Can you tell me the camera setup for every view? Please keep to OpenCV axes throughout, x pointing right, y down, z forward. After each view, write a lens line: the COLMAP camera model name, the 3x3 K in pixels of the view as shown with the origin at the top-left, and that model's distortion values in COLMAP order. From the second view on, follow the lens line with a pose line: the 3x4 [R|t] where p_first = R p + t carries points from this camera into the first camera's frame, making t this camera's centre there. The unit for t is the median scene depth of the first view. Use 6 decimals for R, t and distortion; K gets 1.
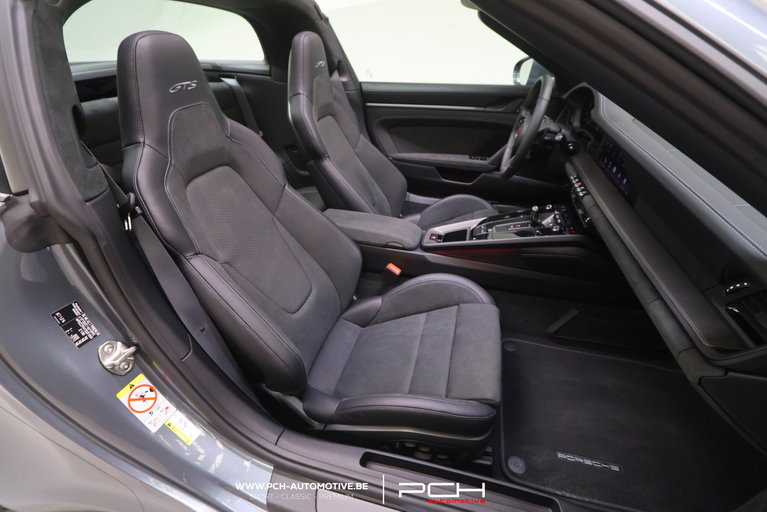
lens RADIAL K [[353.4, 0, 380.7], [0, 353.4, 256.9], [0, 0, 1]] dist [-0.016738, 0.000921]
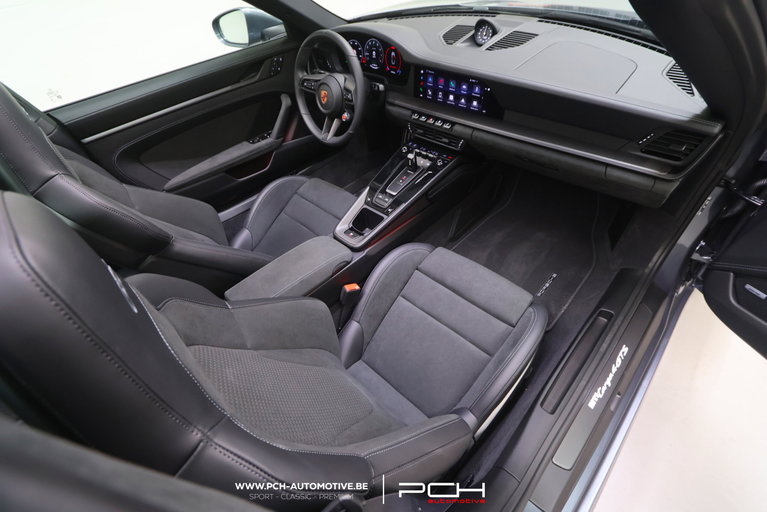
lens RADIAL K [[353.4, 0, 381.7], [0, 353.4, 253.4], [0, 0, 1]] dist [-0.016738, 0.000921]
pose [[0.480961, -0.632280, 0.607370, -0.370861], [0.529879, 0.761551, 0.373187, -0.291028], [-0.698502, 0.142344, 0.701308, 0.267587]]
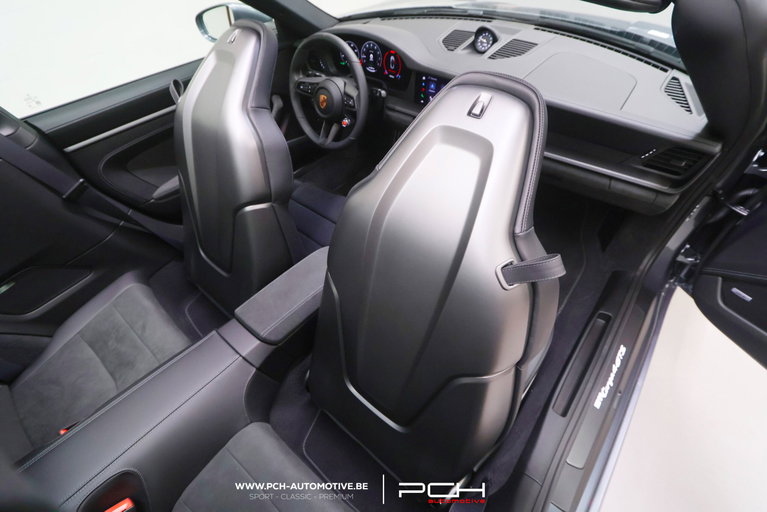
lens RADIAL K [[353.4, 0, 381.8], [0, 353.4, 253.8], [0, 0, 1]] dist [-0.016738, 0.000921]
pose [[0.416715, -0.660123, 0.624968, -0.378606], [0.513777, 0.738198, 0.437147, -0.368344], [-0.749921, 0.138928, 0.646774, 0.322232]]
